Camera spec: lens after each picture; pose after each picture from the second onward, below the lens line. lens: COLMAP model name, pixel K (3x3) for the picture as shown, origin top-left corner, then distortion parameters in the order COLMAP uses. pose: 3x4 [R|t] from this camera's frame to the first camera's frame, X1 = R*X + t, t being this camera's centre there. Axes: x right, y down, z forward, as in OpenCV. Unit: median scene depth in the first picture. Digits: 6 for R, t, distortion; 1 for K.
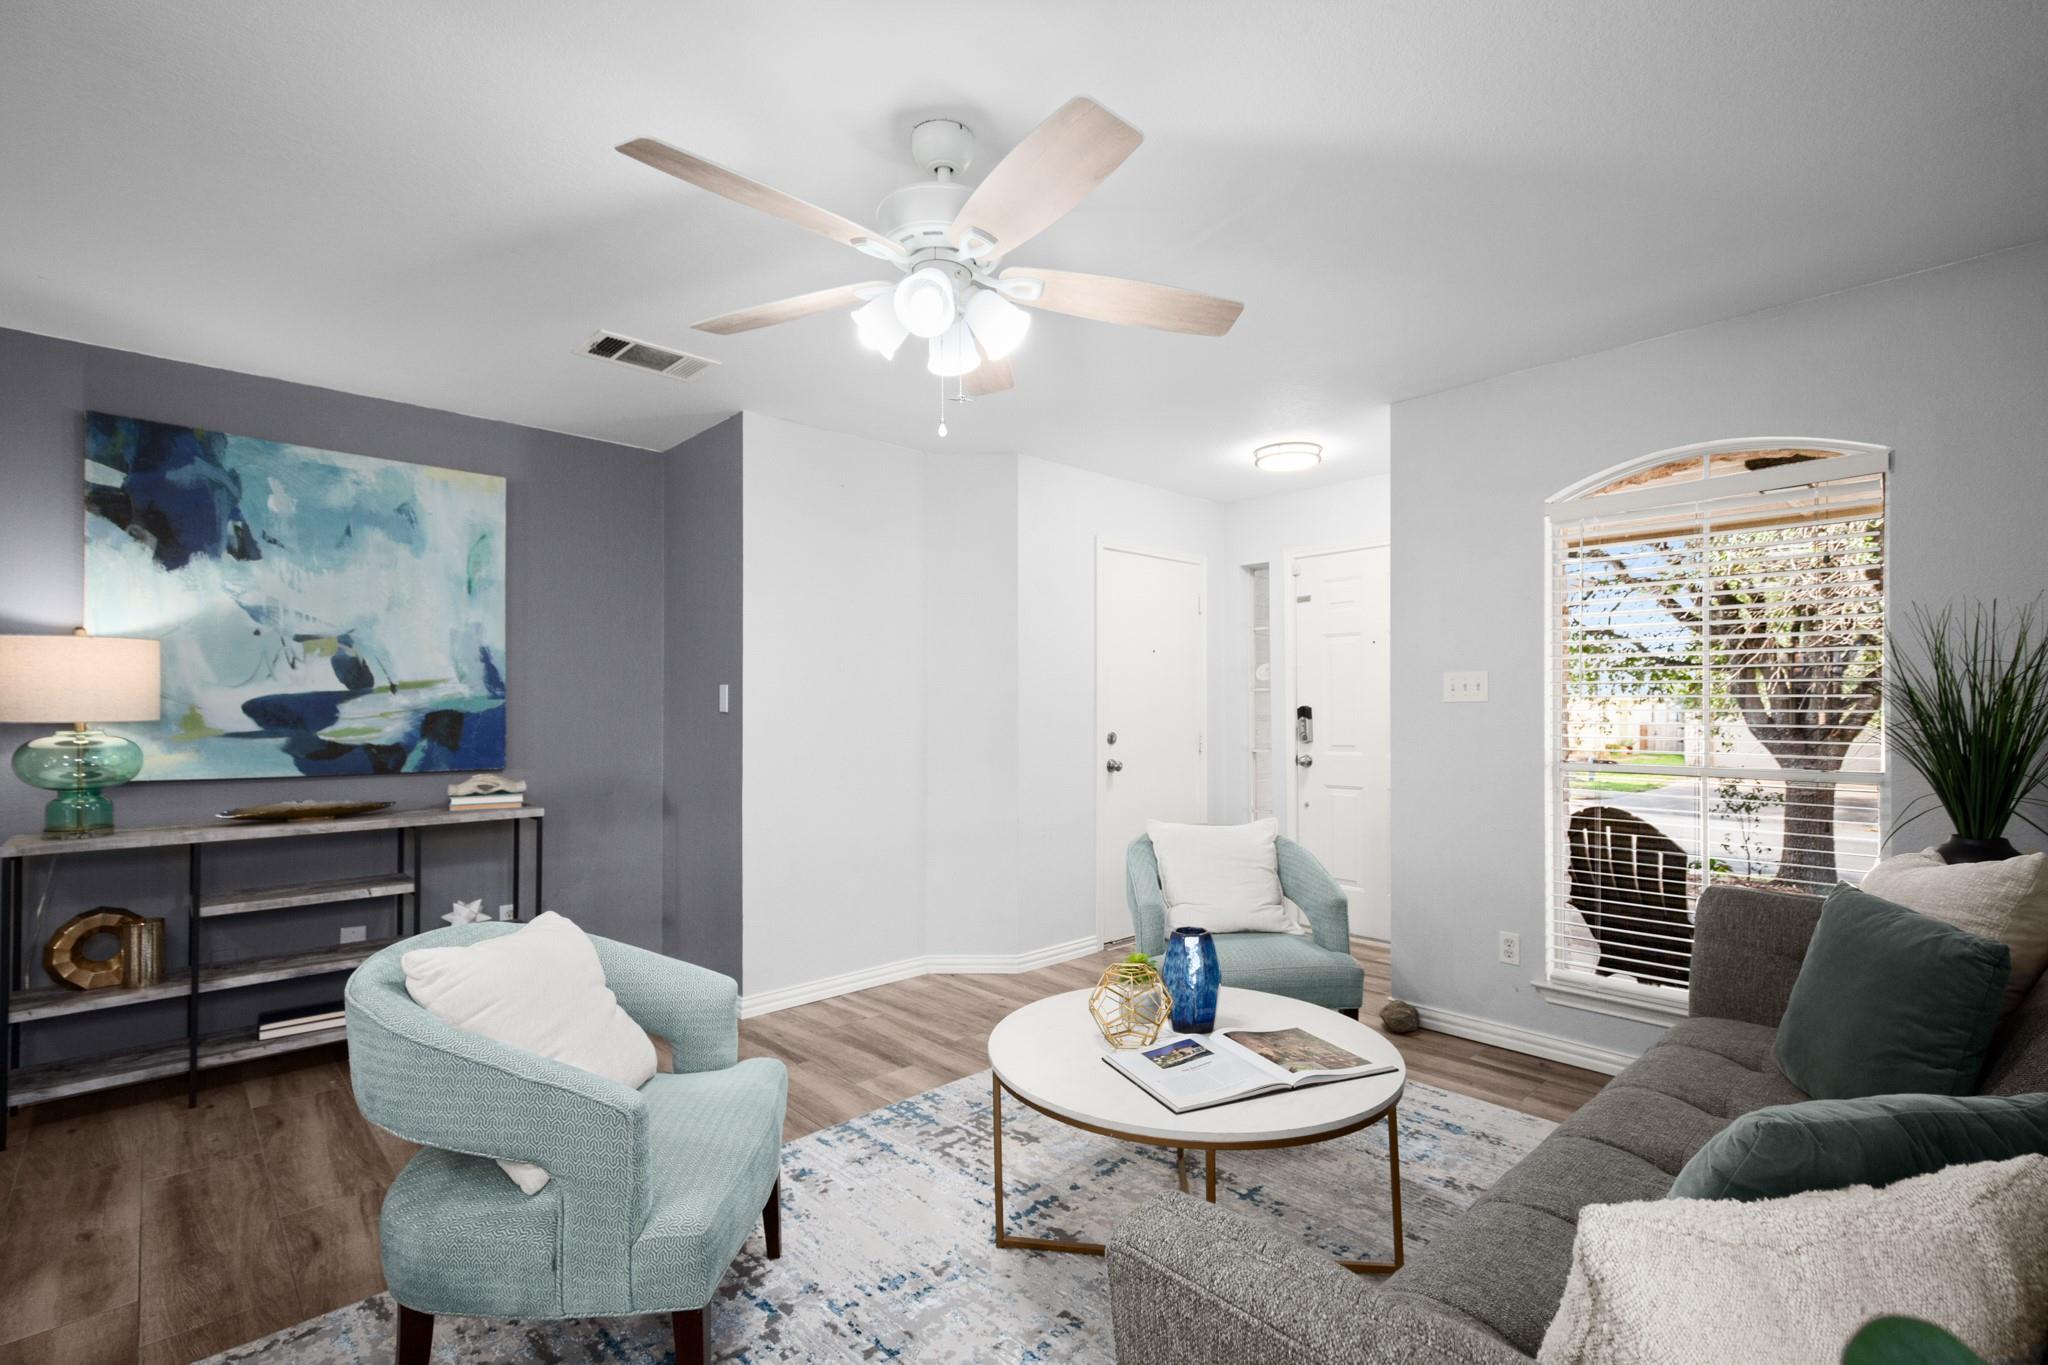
lens RADIAL K [[924.3, 0, 1038.0], [0, 924.3, 701.6], [0, 0, 1]] dist [-0.000338, 0.000137]
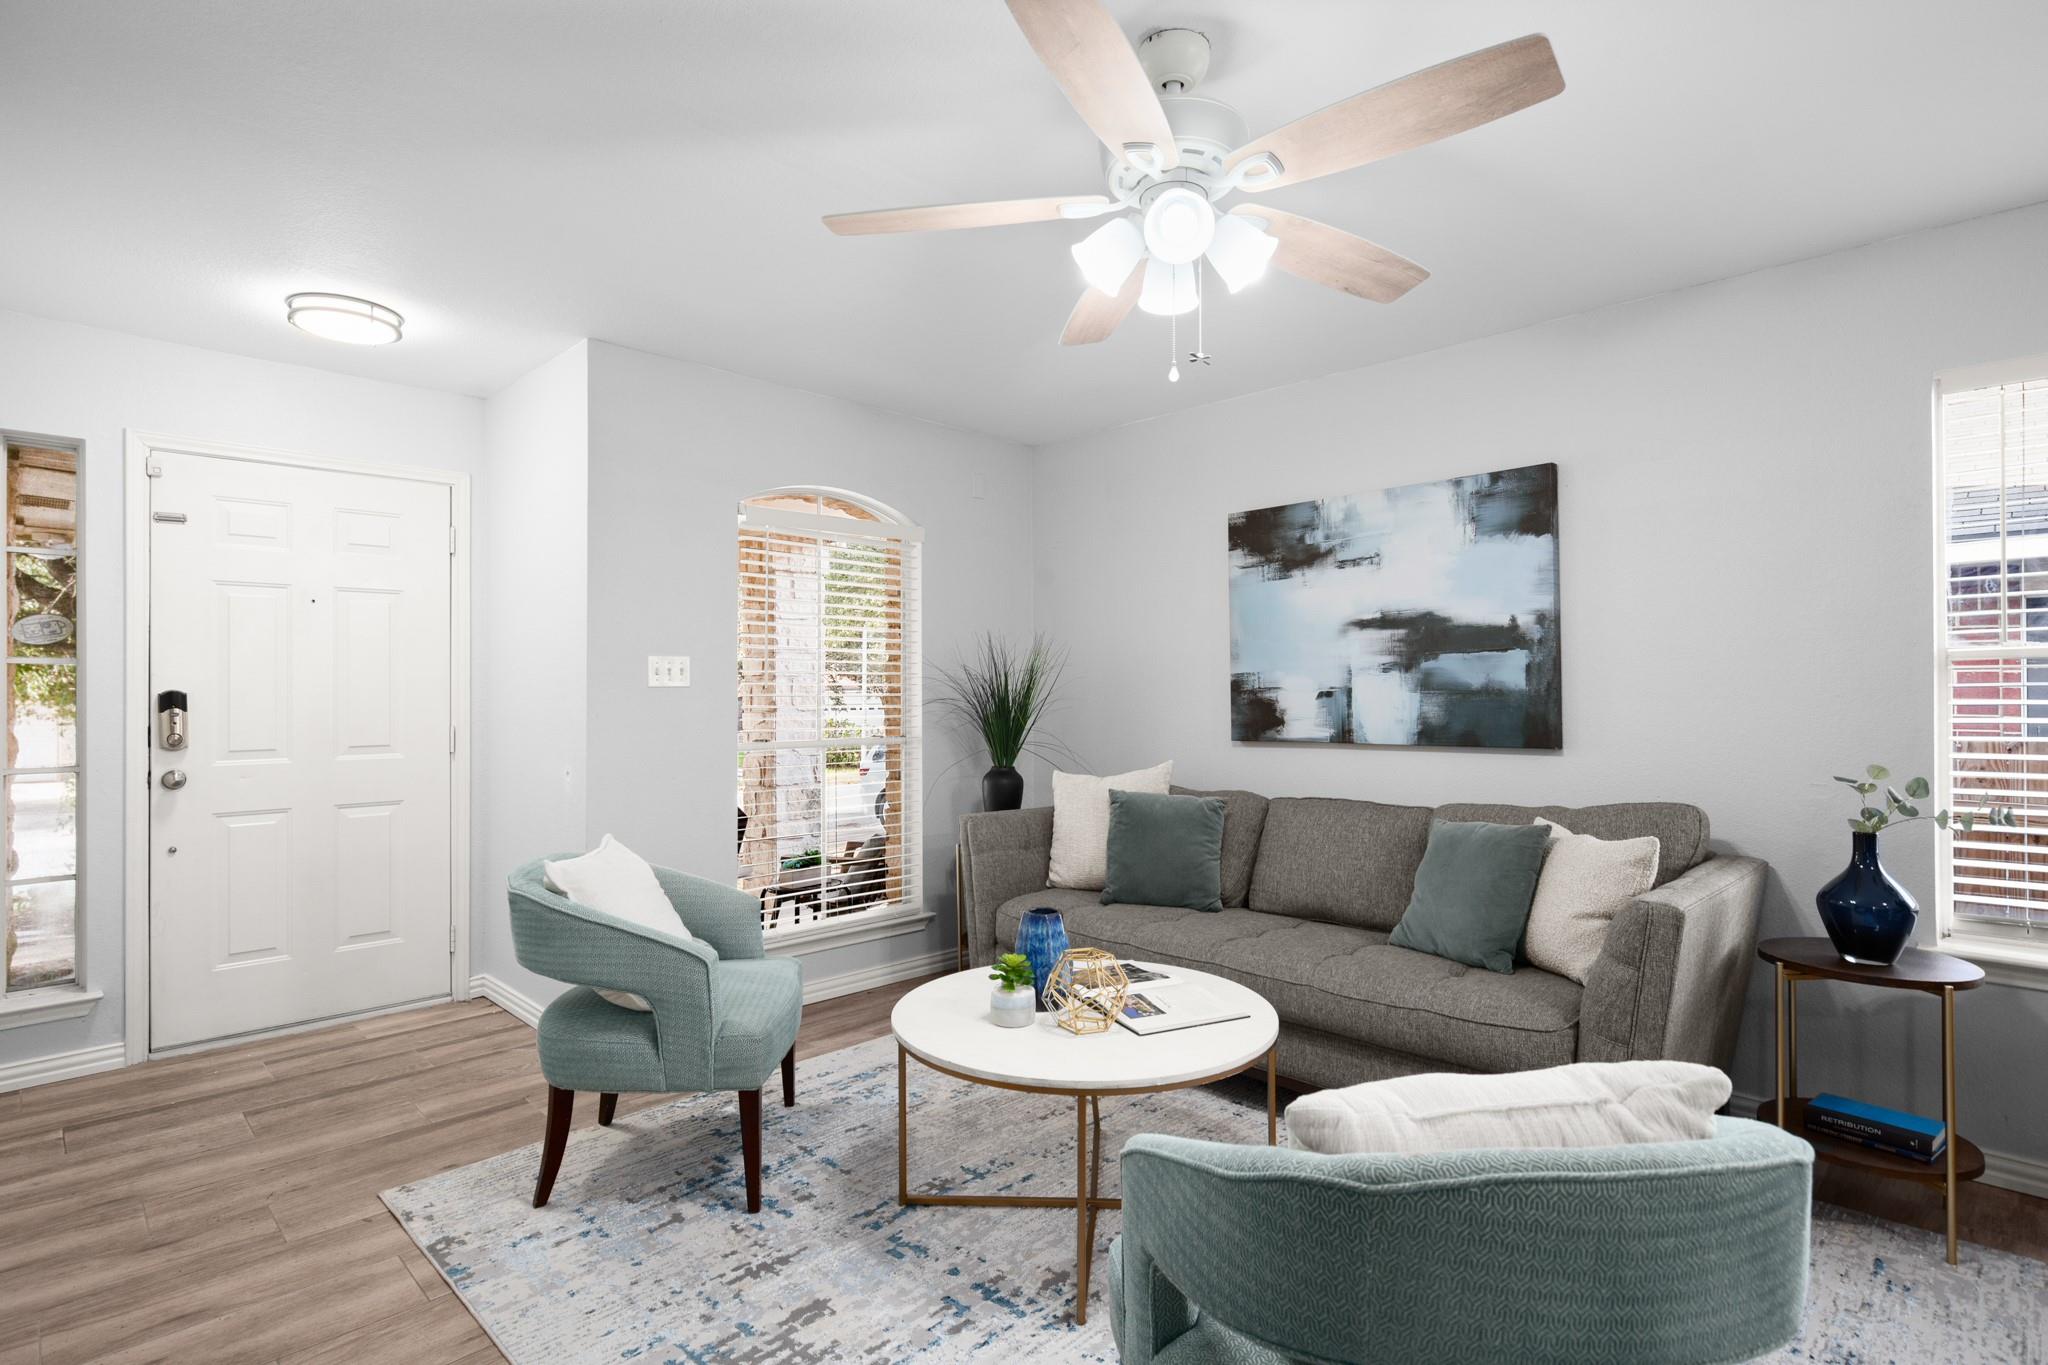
lens RADIAL K [[1021.2, 0, 1024.0], [0, 1021.2, 682.5], [0, 0, 1]] dist [0.000574, -0.000085]
pose [[-0.019119, 0.008152, 0.999784, -0.878921], [-0.004007, 0.999958, -0.008230, 0.004945], [-0.999809, -0.004164, -0.019086, 0.955025]]
